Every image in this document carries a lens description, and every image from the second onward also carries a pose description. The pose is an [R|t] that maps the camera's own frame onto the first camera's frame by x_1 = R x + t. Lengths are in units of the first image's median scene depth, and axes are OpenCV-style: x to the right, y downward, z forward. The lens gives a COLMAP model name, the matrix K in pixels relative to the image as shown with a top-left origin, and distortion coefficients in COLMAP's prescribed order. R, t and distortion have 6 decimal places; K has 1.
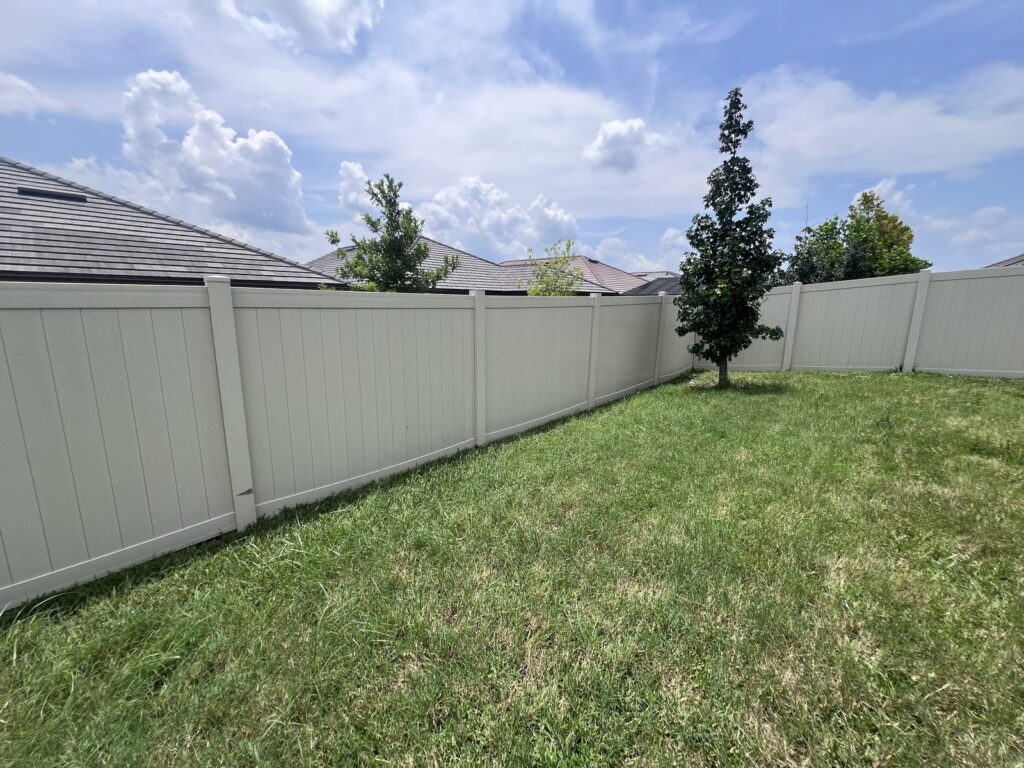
lens RADIAL K [[414.6, 0, 509.7], [0, 414.6, 382.3], [0, 0, 1]] dist [0.000184, 0.000041]
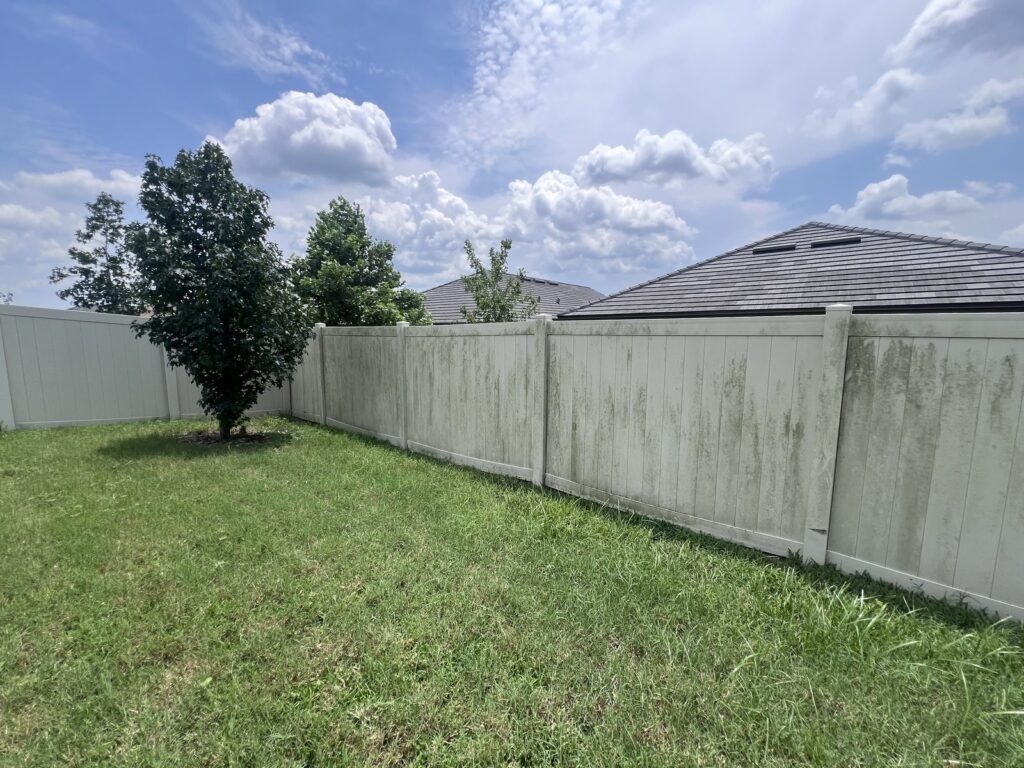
lens RADIAL K [[414.6, 0, 510.2], [0, 414.6, 383.8], [0, 0, 1]] dist [0.000184, 0.000041]
pose [[0.037694, 0.121847, -0.991833, 0.118081], [-0.186584, 0.975941, 0.112804, -0.017855], [0.981716, 0.180808, 0.059522, 0.099218]]
